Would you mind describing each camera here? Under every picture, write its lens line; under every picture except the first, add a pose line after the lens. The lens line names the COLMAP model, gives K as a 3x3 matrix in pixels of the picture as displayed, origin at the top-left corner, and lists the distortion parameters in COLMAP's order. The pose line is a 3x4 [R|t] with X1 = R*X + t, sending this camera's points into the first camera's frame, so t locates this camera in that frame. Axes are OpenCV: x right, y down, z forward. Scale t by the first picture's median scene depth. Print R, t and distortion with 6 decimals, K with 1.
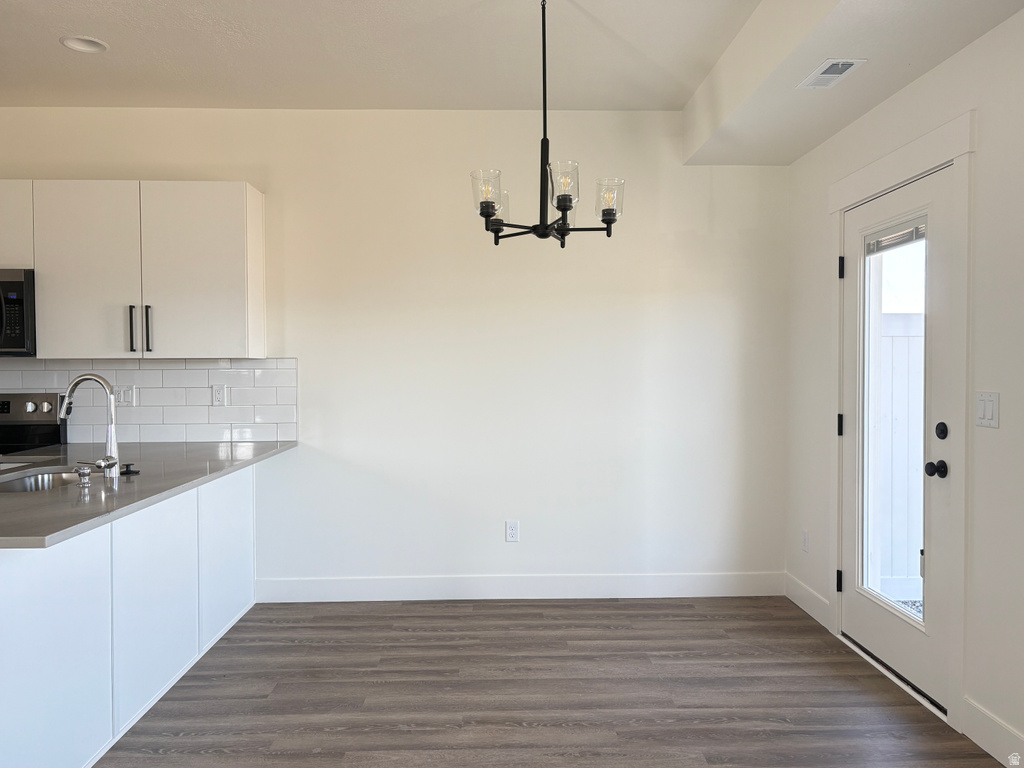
lens RADIAL K [[787.8, 0, 510.8], [0, 787.8, 386.5], [0, 0, 1]] dist [0.049305, -0.047963]
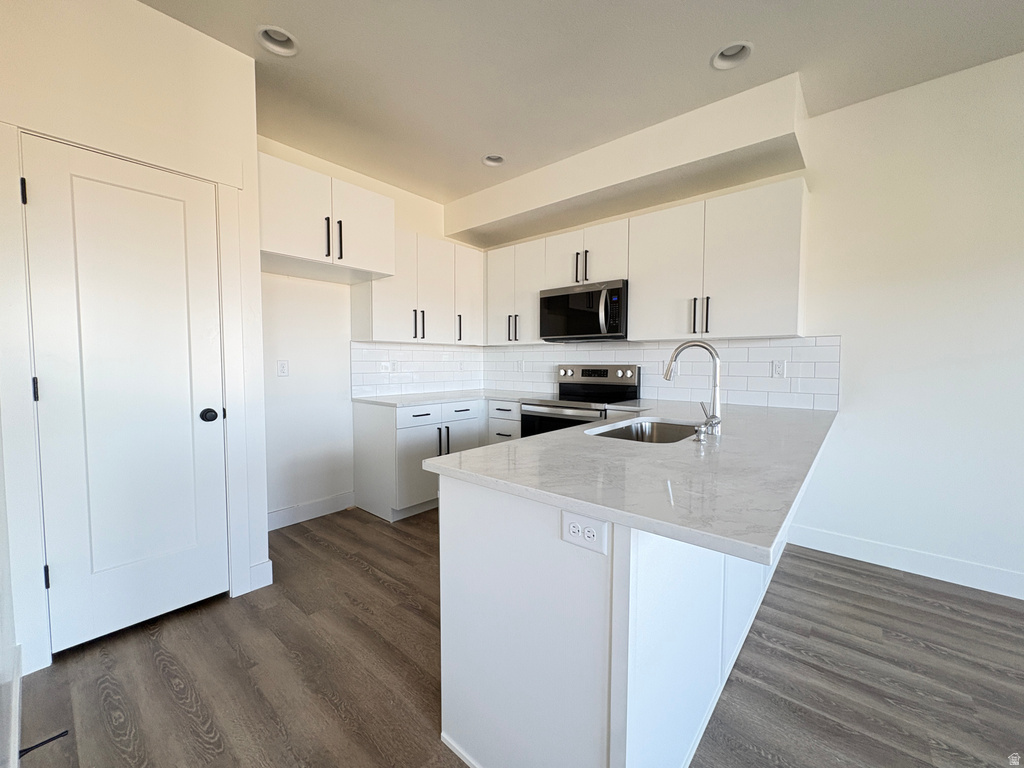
lens RADIAL K [[407.1, 0, 512.0], [0, 407.1, 384.0], [0, 0, 1]] dist [0.000750, 0.000084]
pose [[0.747574, 0.042173, -0.662838, -0.281077], [-0.021582, 0.998997, 0.039221, 0.023240], [0.663828, -0.015015, 0.747735, 0.326299]]
